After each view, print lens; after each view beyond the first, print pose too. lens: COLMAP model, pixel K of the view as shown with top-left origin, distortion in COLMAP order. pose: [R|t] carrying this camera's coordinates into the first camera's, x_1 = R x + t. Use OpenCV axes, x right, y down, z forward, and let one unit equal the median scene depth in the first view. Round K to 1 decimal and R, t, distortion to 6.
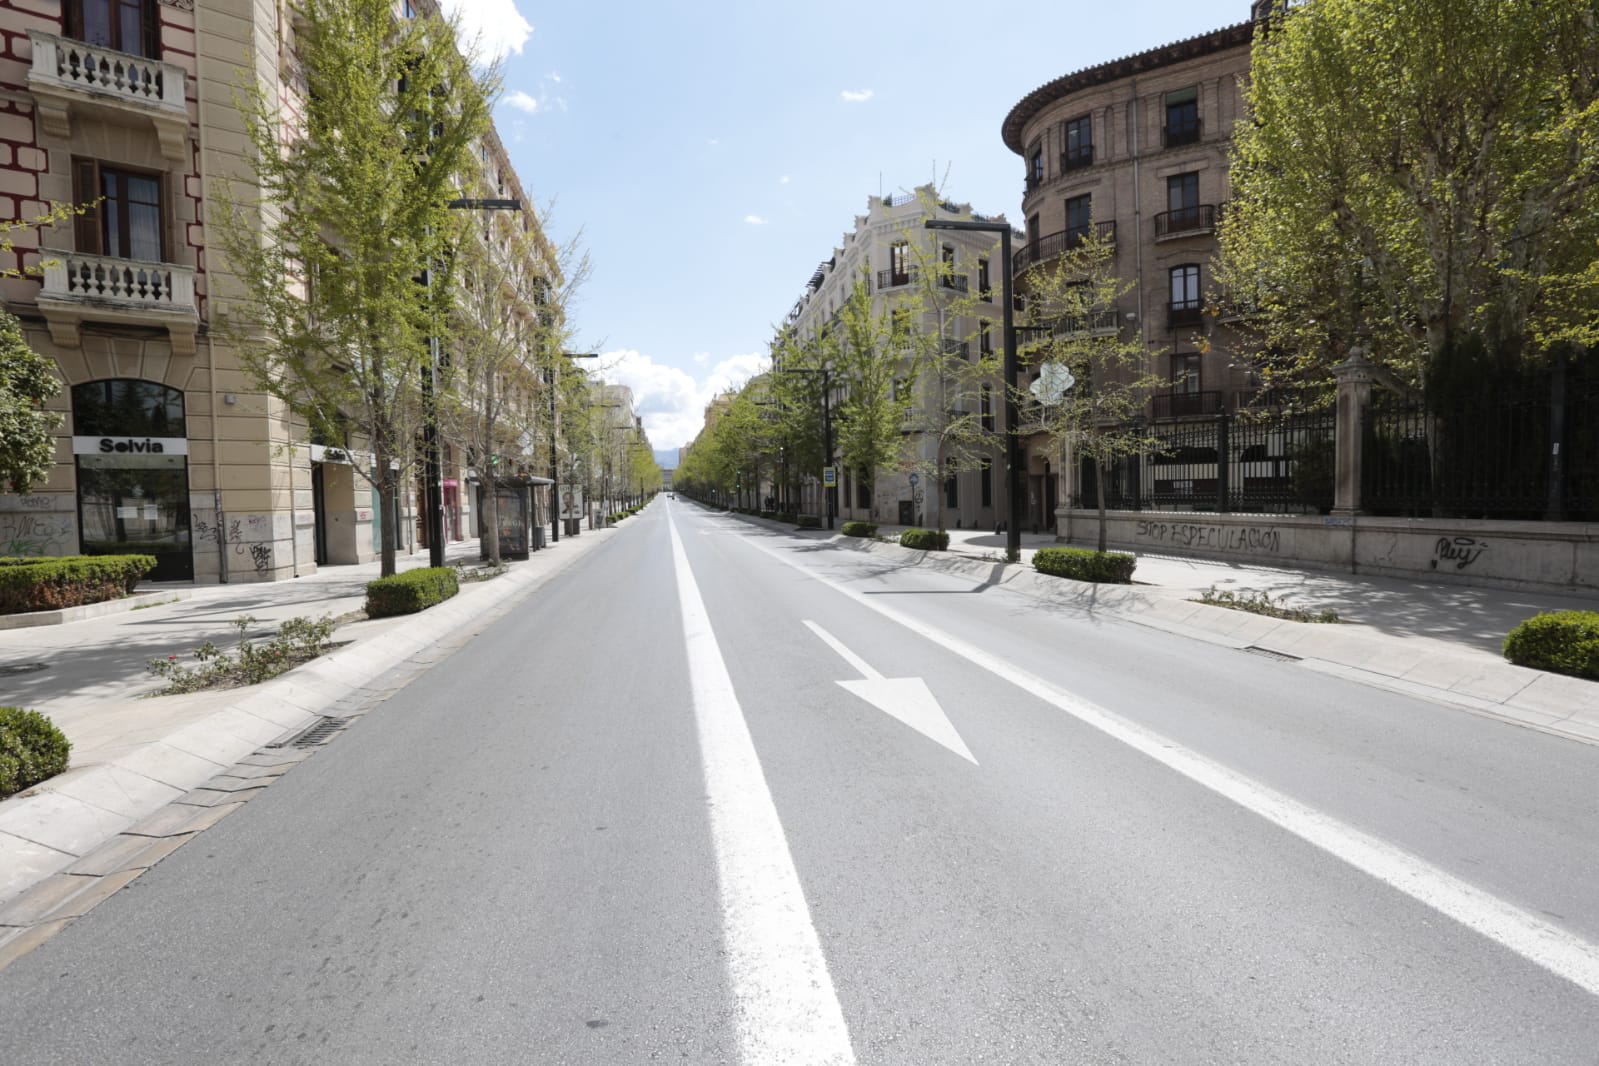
lens RADIAL K [[762.3, 0, 828.1], [0, 762.3, 478.6], [0, 0, 1]] dist [-0.039515, 0.023526]
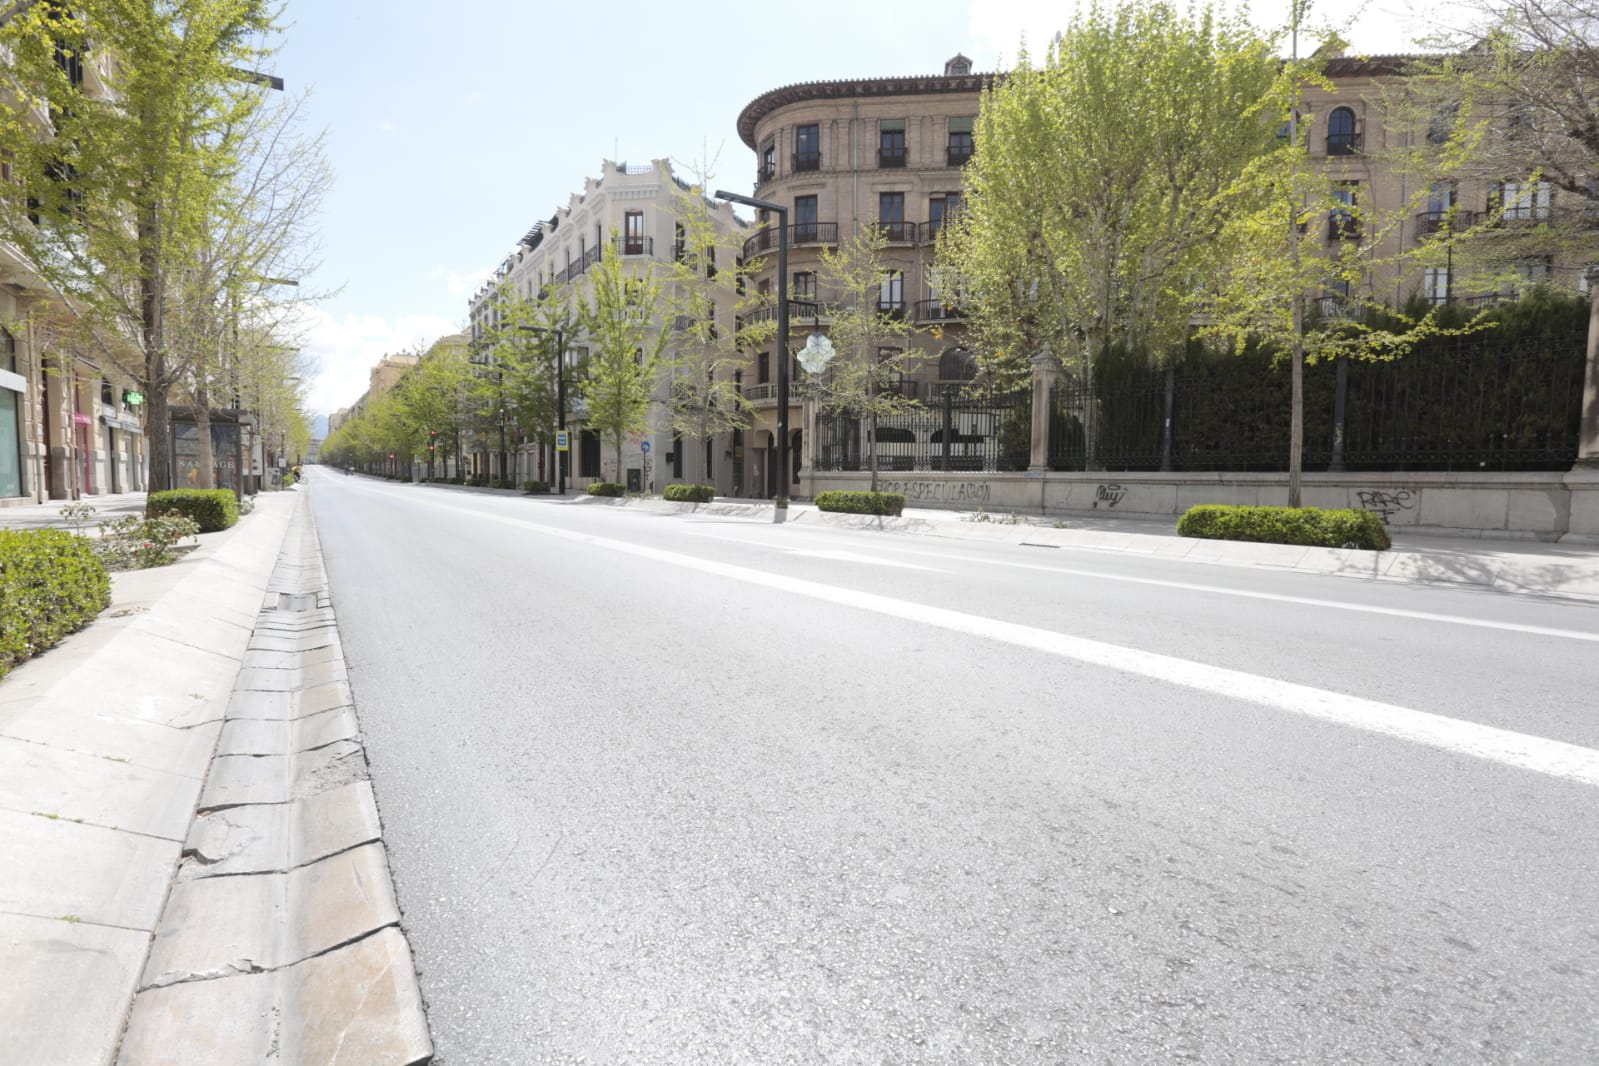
lens RADIAL K [[797.5, 0, 786.3], [0, 797.5, 508.9], [0, 0, 1]] dist [-0.055028, 0.028926]
pose [[0.906041, 0.019241, 0.422752, -0.174843], [-0.029378, 0.999416, 0.017477, 0.062202], [-0.422168, -0.028254, 0.906077, -0.041454]]
